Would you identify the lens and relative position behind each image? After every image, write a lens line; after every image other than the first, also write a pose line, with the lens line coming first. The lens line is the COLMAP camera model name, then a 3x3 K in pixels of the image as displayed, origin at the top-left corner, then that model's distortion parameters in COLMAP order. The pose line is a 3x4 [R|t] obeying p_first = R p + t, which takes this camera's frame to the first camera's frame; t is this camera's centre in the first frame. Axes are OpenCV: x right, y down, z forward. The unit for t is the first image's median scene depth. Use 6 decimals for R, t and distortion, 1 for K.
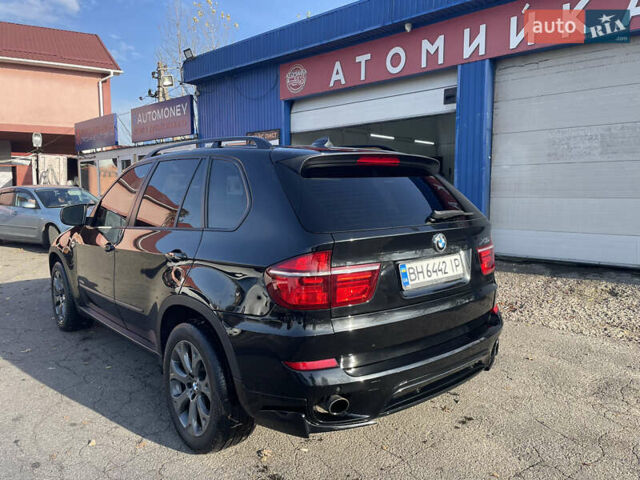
lens RADIAL K [[483.7, 0, 322.3], [0, 483.7, 237.4], [0, 0, 1]] dist [0.073964, -0.088632]
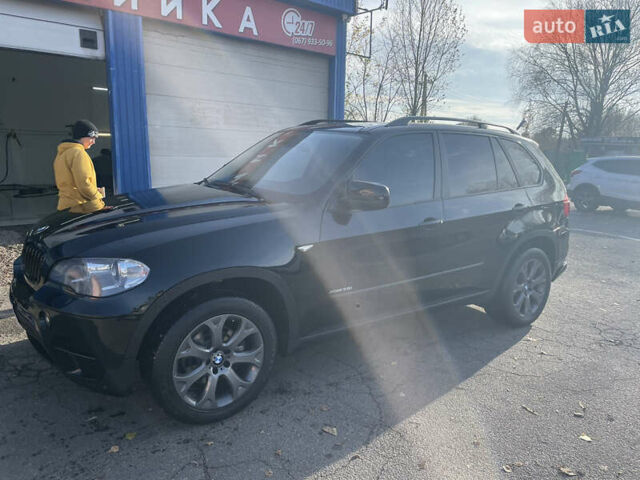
lens RADIAL K [[476.0, 0, 320.0], [0, 476.0, 240.0], [0, 0, 1]] dist [0.083808, -0.105661]
pose [[0.031611, -0.172460, 0.984509, -0.754002], [0.092676, 0.981264, 0.168916, -0.054509], [-0.995194, 0.085901, 0.047001, 0.685634]]
